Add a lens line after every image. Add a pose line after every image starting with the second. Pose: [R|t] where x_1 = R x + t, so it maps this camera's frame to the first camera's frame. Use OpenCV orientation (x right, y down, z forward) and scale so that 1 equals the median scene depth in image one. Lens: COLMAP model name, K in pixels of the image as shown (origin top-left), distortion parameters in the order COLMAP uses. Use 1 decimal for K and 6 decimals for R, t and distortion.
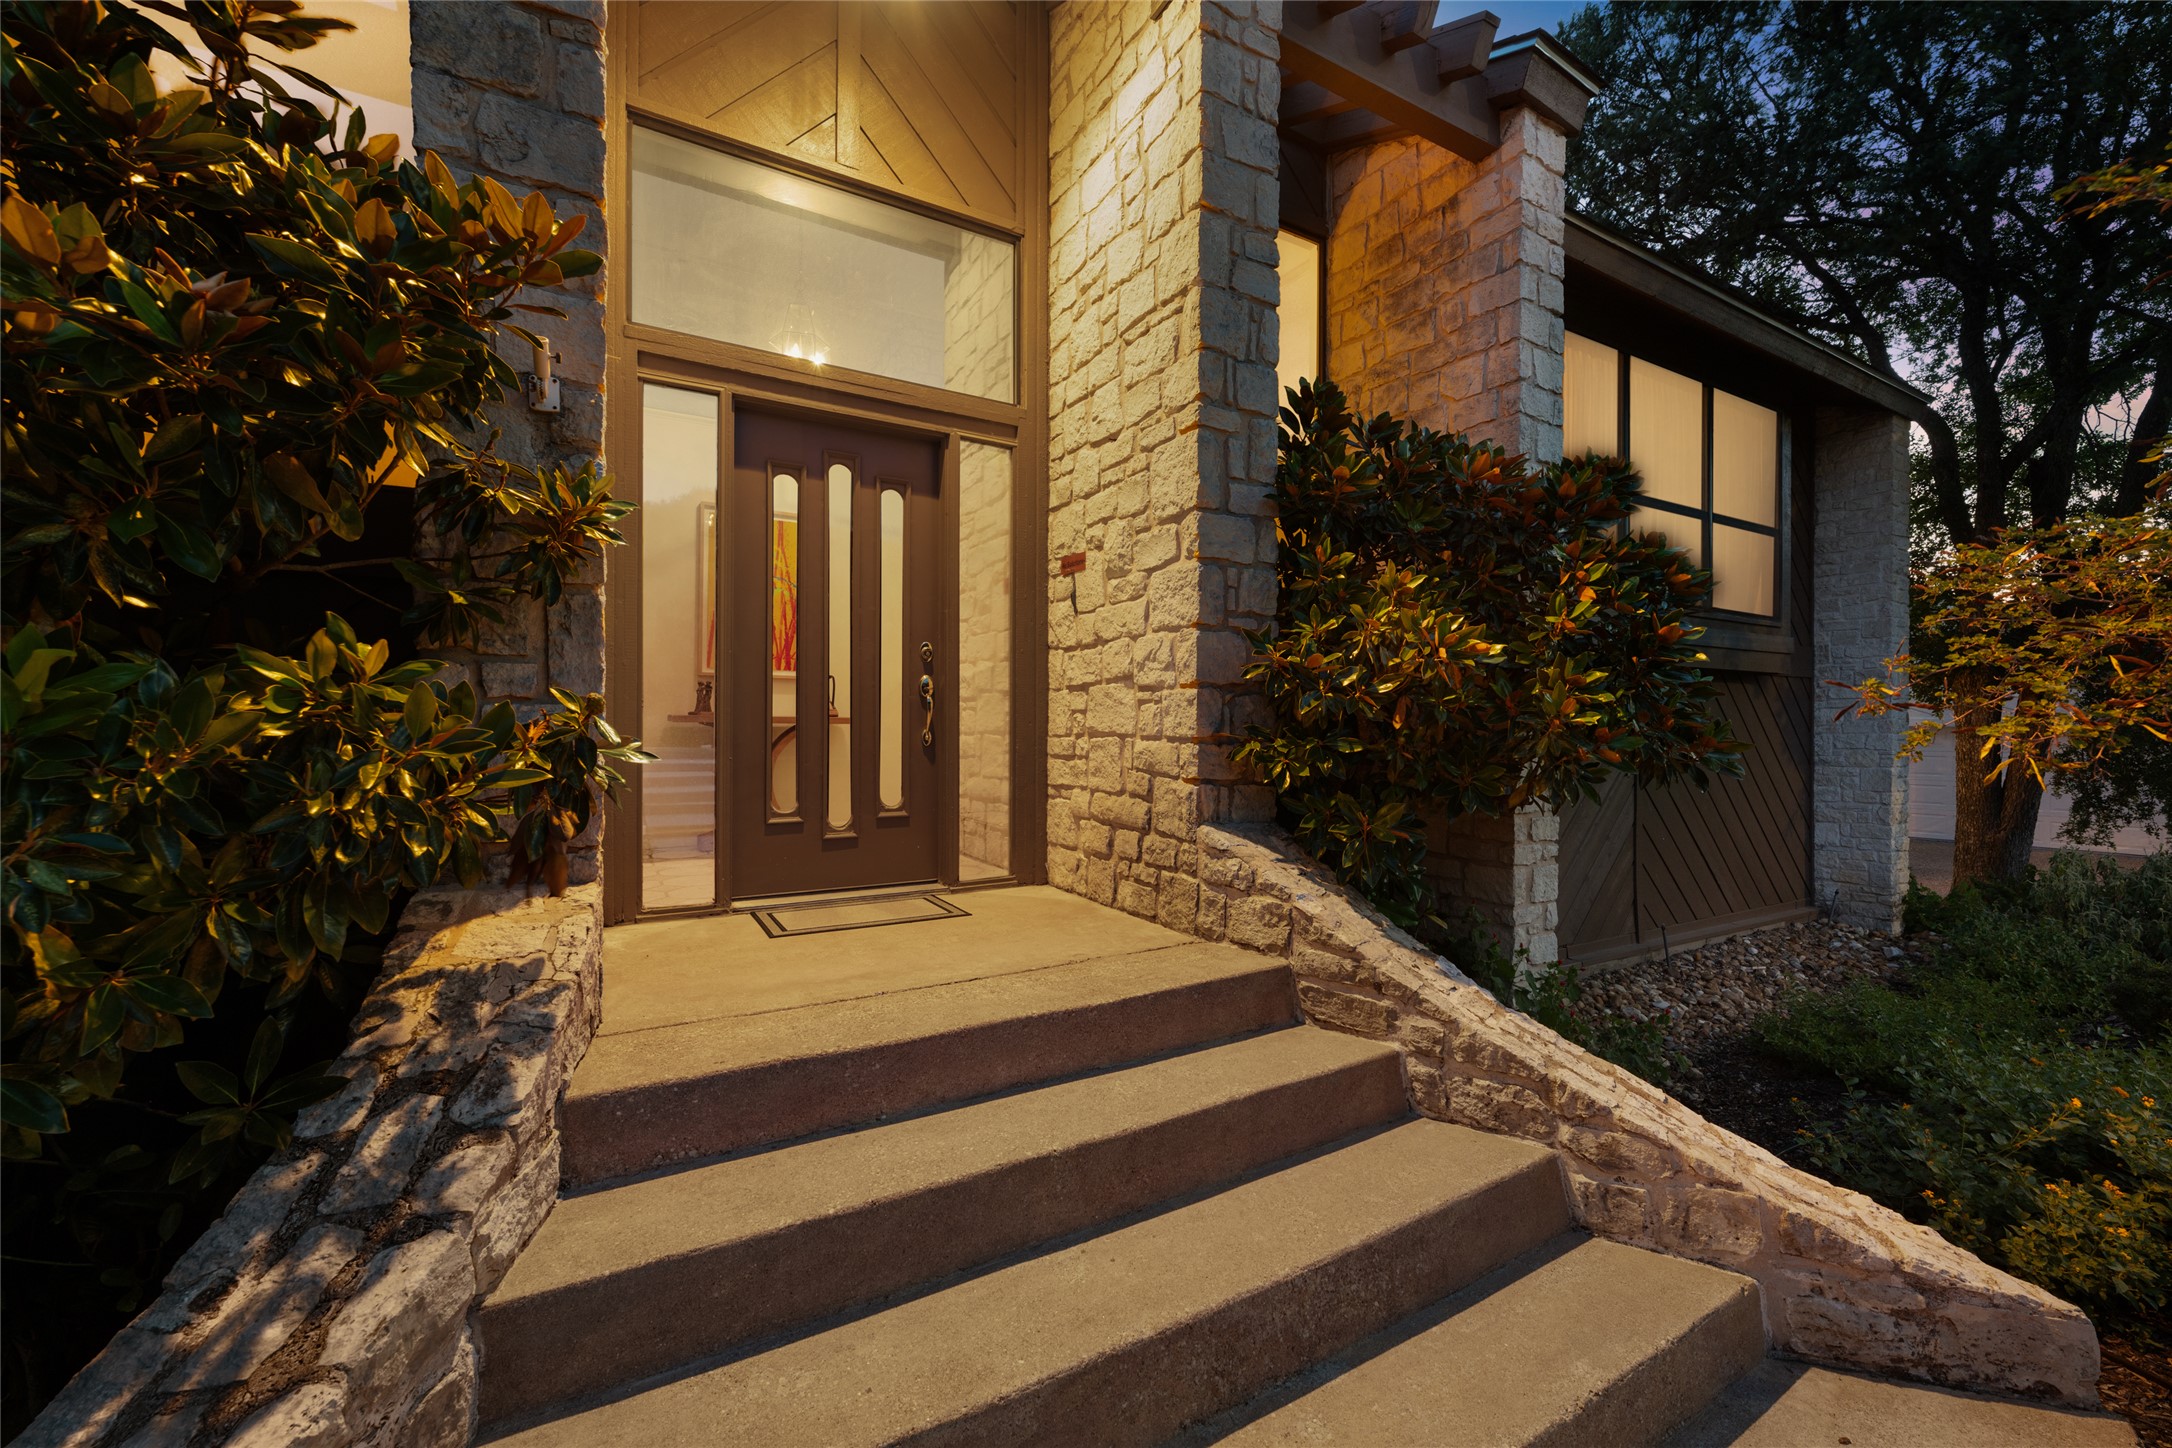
lens RADIAL K [[863.2, 0, 1085.2], [0, 863.2, 726.8], [0, 0, 1]] dist [-0.001274, 0.000039]
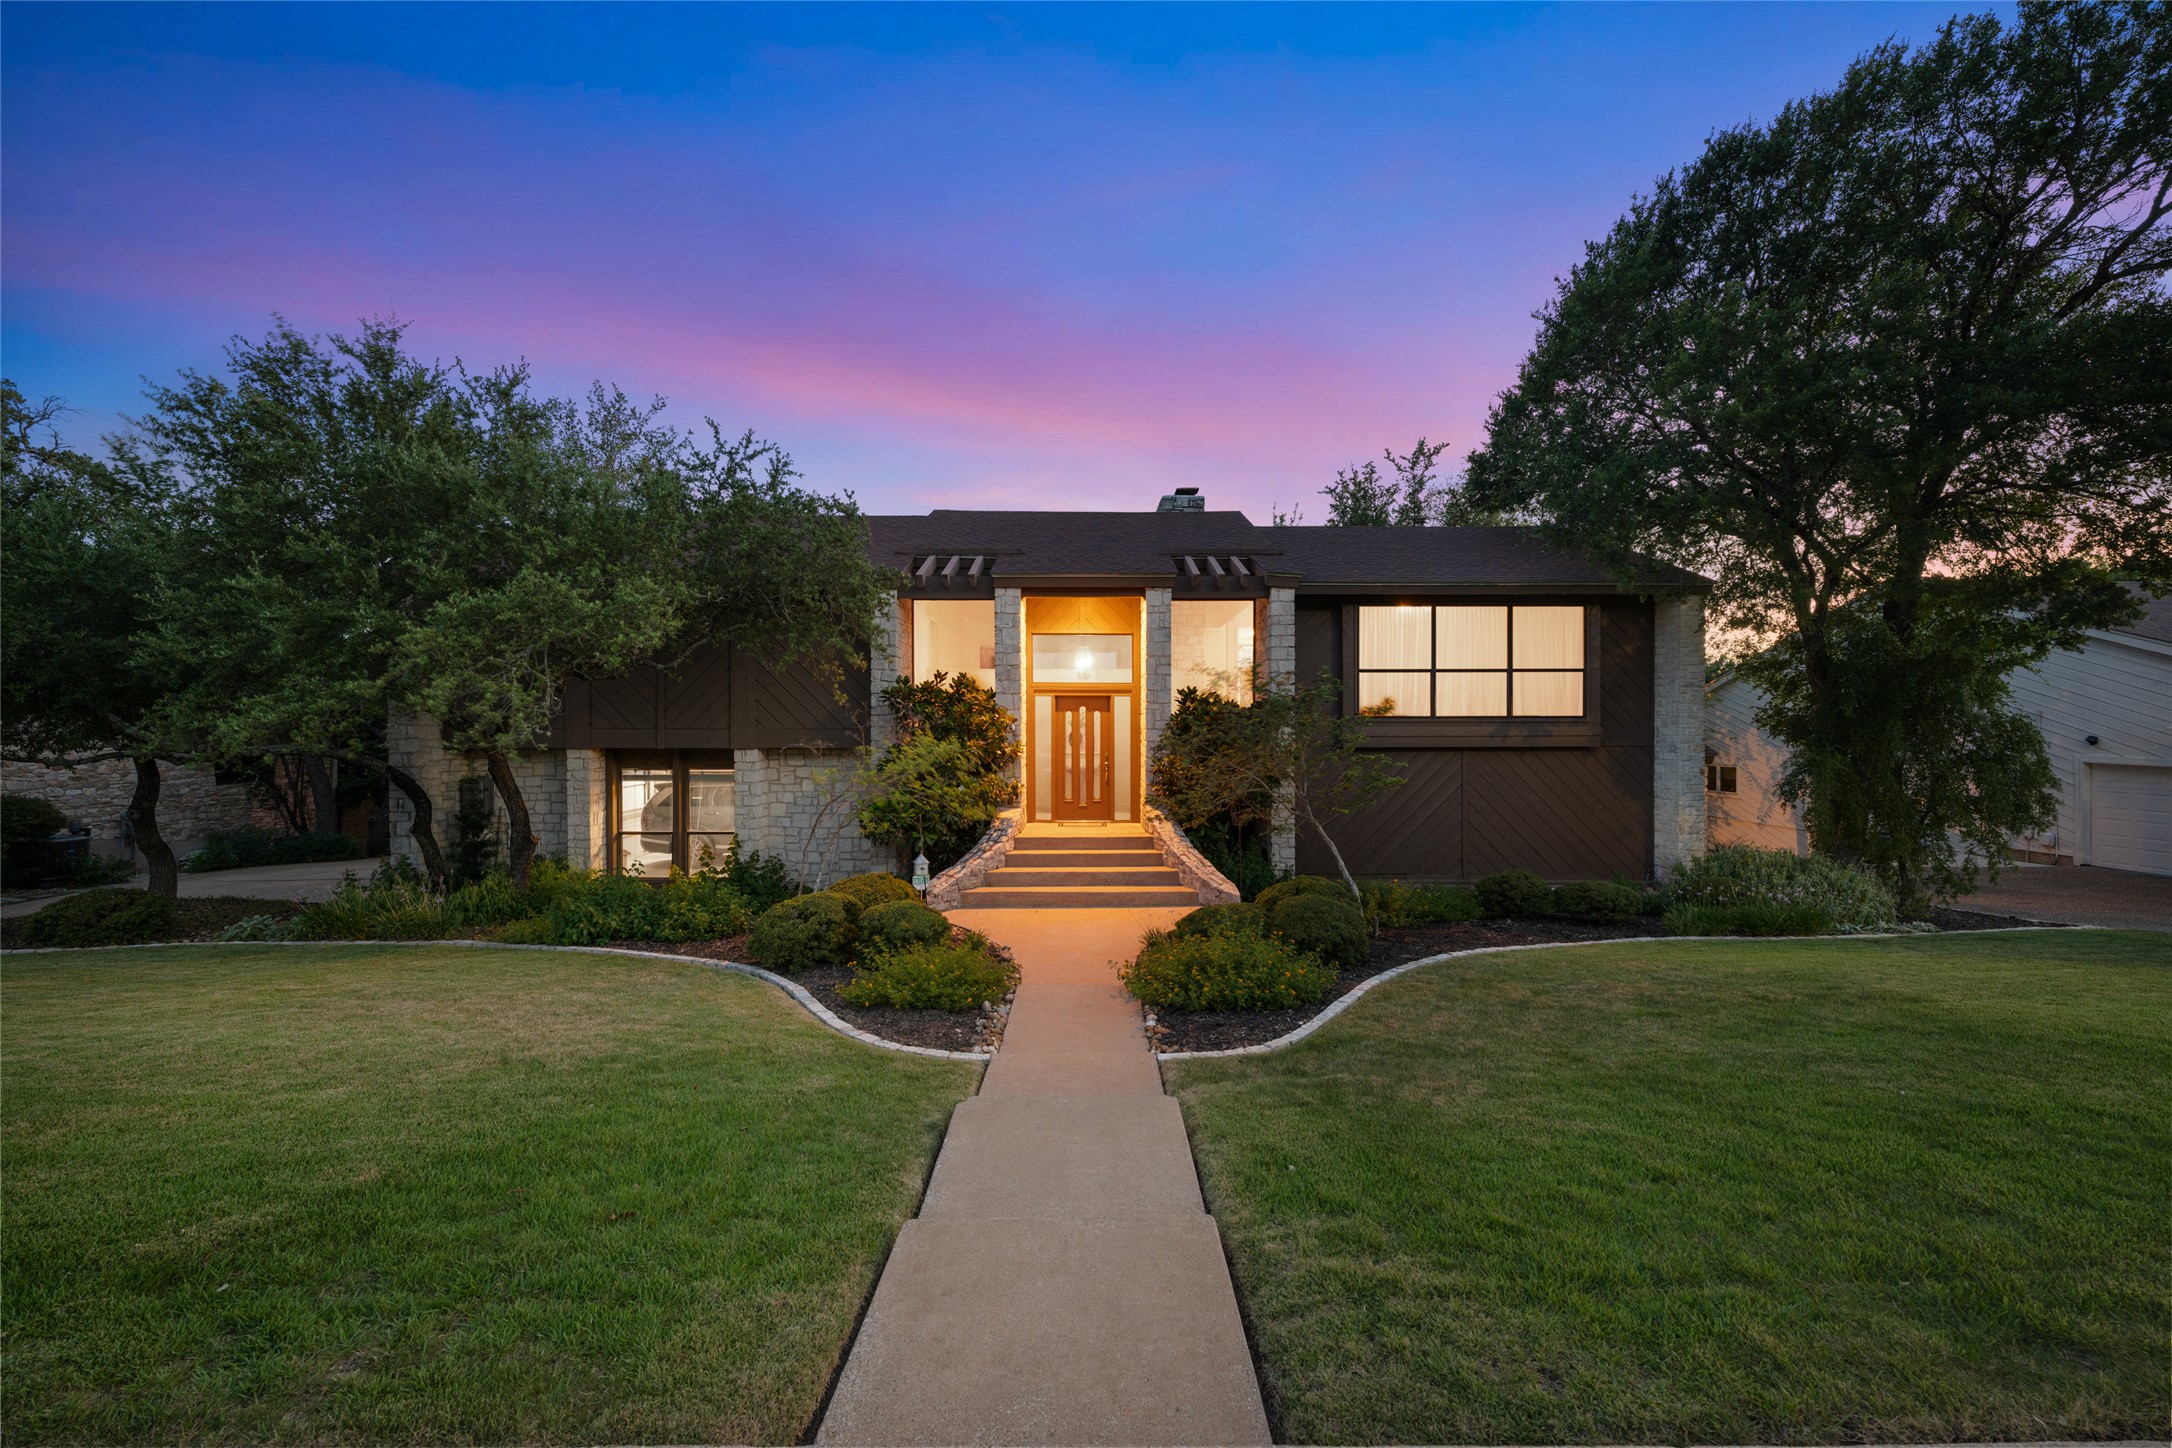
lens RADIAL K [[863.2, 0, 1085.2], [0, 863.2, 726.8], [0, 0, 1]] dist [-0.001274, 0.000039]
pose [[0.872090, 0.004680, -0.489323, 1.634647], [0.001032, 0.999934, 0.011403, -0.269043], [0.489344, -0.010450, 0.872028, -2.371567]]
